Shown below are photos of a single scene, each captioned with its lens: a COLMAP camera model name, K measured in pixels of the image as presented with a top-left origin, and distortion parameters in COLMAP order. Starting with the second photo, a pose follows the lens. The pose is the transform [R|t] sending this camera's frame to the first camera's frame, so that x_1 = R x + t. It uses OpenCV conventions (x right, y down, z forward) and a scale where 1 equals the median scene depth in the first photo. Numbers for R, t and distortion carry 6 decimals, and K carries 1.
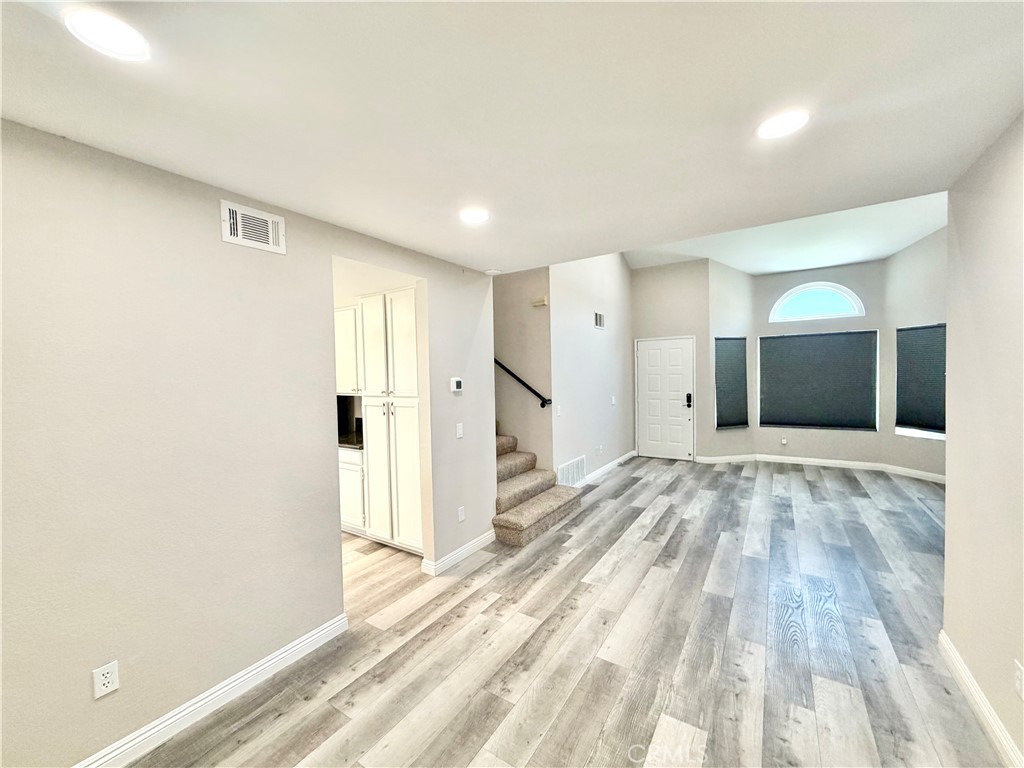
lens RADIAL K [[410.8, 0, 514.4], [0, 410.8, 380.6], [0, 0, 1]] dist [0.000522, 0.000112]
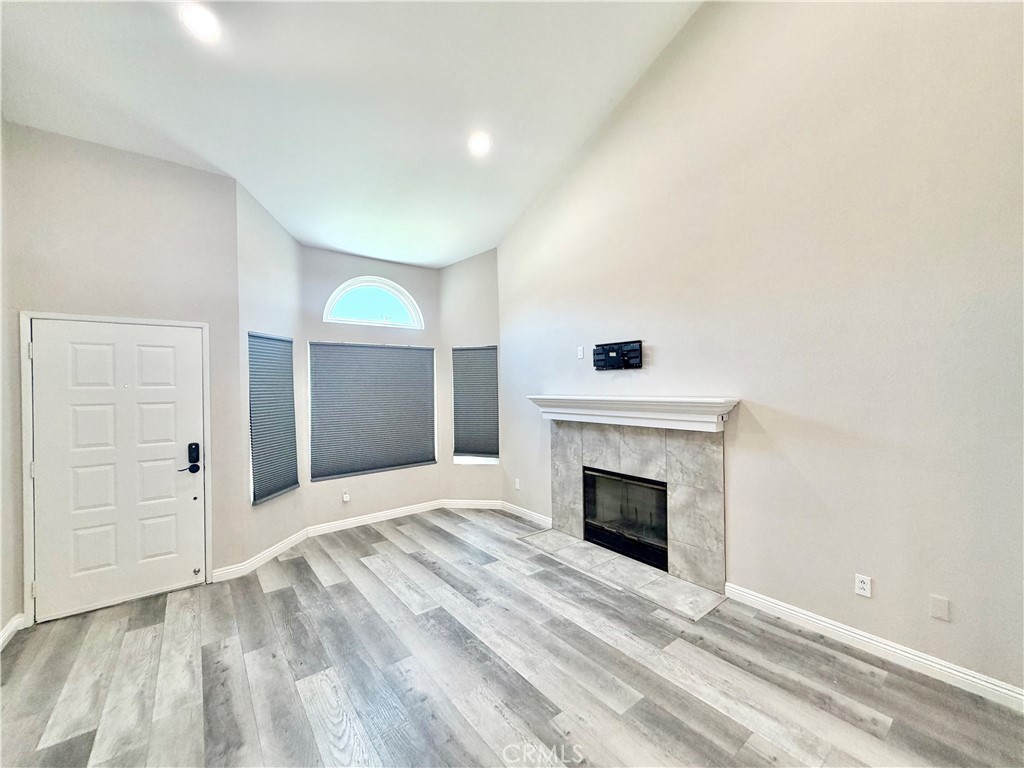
lens RADIAL K [[410.8, 0, 506.3], [0, 410.8, 386.7], [0, 0, 1]] dist [0.000522, 0.000112]
pose [[0.341065, 0.013466, 0.939943, 0.154602], [0.024992, 0.999414, -0.023387, -0.021360], [-0.939707, 0.031468, 0.340529, 0.765181]]
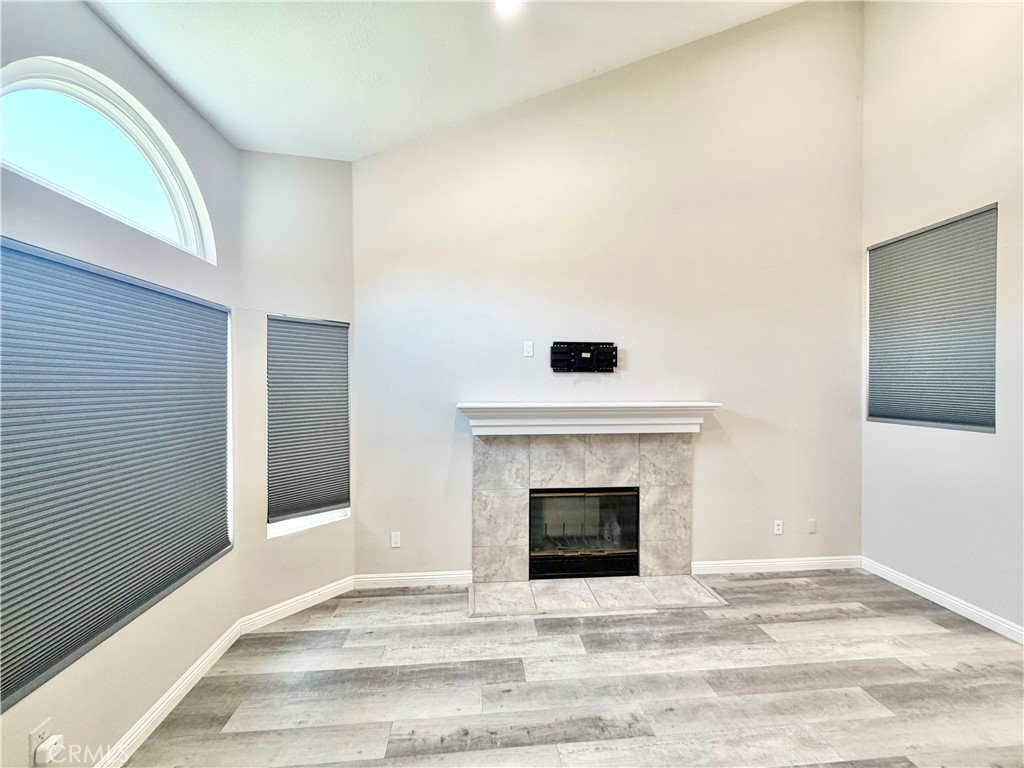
lens RADIAL K [[410.8, 0, 512.7], [0, 410.8, 385.5], [0, 0, 1]] dist [0.000522, 0.000112]
pose [[-0.615688, 0.015914, 0.787829, 0.508792], [0.026377, 0.999652, 0.000422, -0.050245], [-0.787549, 0.021040, -0.615893, 1.404827]]
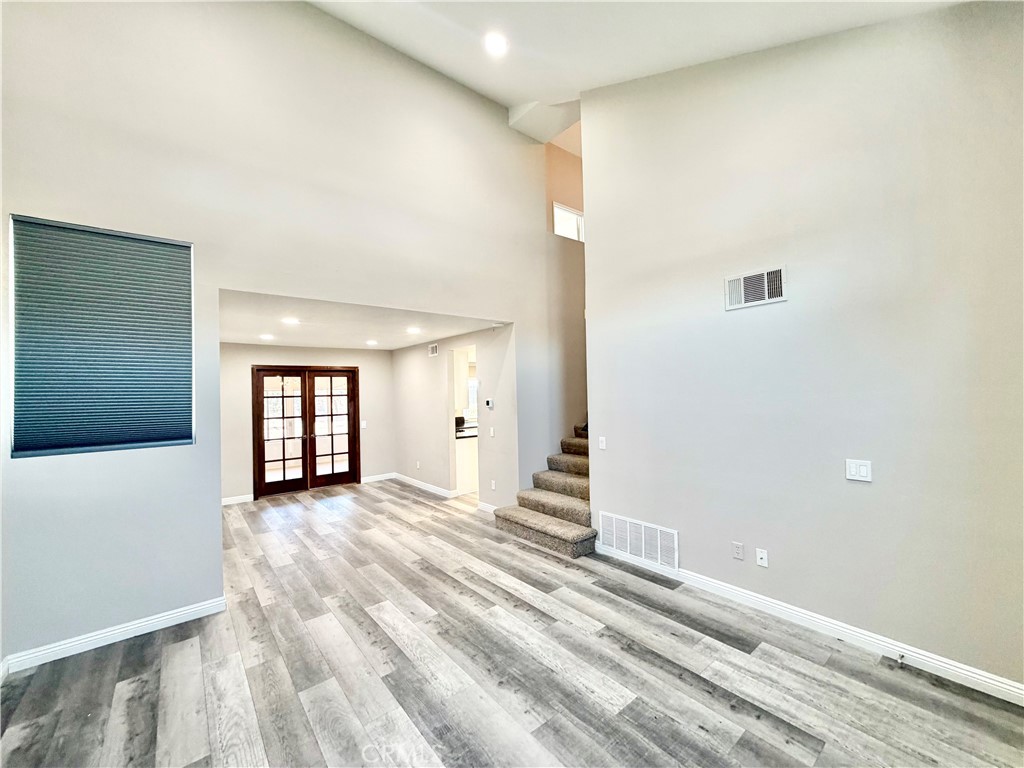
lens RADIAL K [[410.8, 0, 505.3], [0, 410.8, 387.4], [0, 0, 1]] dist [0.000522, 0.000112]
pose [[-0.320744, 0.019817, -0.946959, 1.030450], [0.016802, 0.999743, 0.015231, -0.056988], [0.947017, -0.011025, -0.320994, 1.191120]]
